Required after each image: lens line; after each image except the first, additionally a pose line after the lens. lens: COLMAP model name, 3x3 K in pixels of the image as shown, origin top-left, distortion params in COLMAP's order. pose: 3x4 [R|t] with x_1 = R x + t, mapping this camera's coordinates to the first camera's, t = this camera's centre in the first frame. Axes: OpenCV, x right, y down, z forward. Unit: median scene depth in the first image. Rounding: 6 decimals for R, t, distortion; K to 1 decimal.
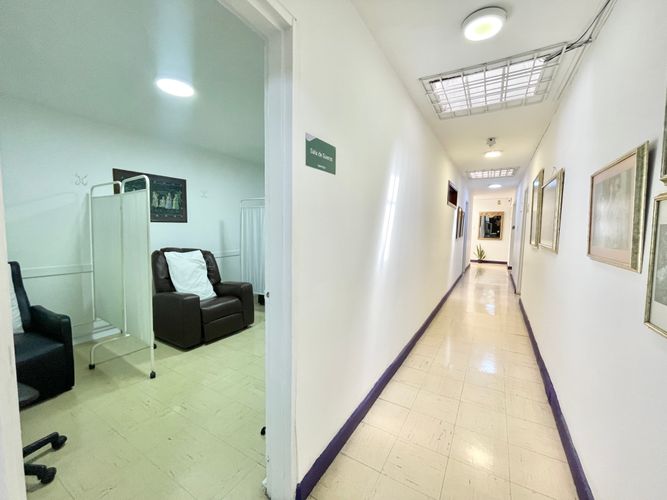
lens RADIAL K [[270.0, 0, 333.4], [0, 270.0, 248.6], [0, 0, 1]] dist [-0.004004, -0.000510]
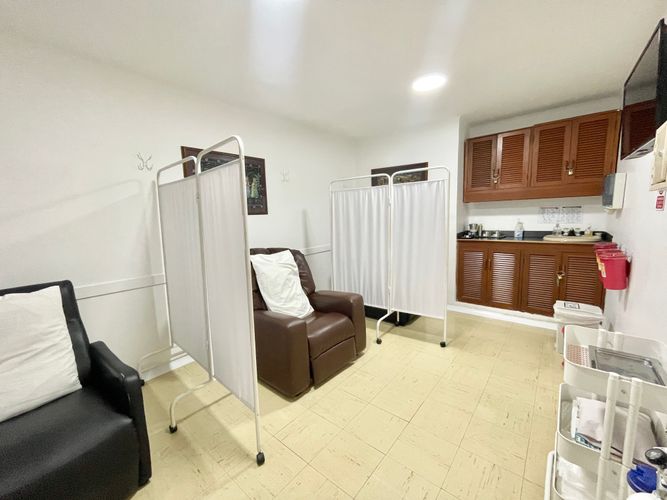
lens RADIAL K [[270.0, 0, 333.4], [0, 270.0, 248.0], [0, 0, 1]] dist [-0.004004, -0.000510]
pose [[0.985955, -0.024753, -0.165167, -0.277415], [0.032094, 0.998605, 0.041925, -0.030789], [0.163899, -0.046637, 0.985374, 0.308451]]
